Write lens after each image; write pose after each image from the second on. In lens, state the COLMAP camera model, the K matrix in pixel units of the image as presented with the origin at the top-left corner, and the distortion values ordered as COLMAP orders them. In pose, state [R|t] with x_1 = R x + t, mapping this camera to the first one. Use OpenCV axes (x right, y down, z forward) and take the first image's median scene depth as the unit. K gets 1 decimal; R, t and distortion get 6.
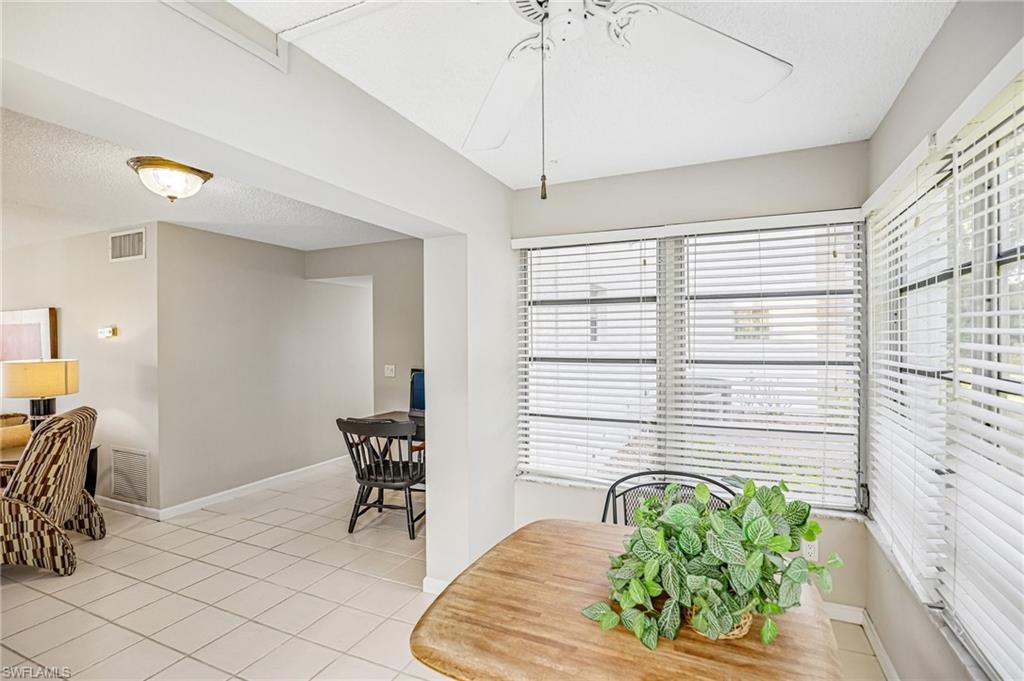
lens RADIAL K [[472.8, 0, 519.2], [0, 472.8, 341.9], [0, 0, 1]] dist [-0.020699, 0.004697]
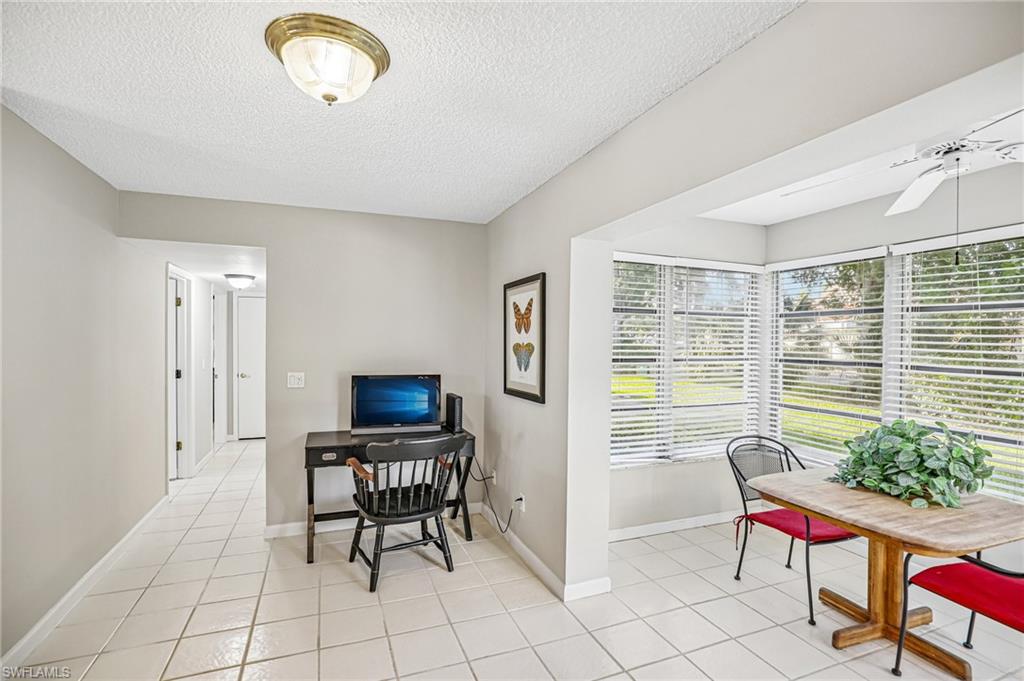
lens RADIAL K [[472.8, 0, 511.3], [0, 472.8, 344.0], [0, 0, 1]] dist [-0.020699, 0.004697]
pose [[0.714618, 0.005876, 0.699490, -0.942694], [-0.005329, 0.999981, -0.002957, 0.007641], [-0.699495, -0.001614, 0.714636, 0.384620]]
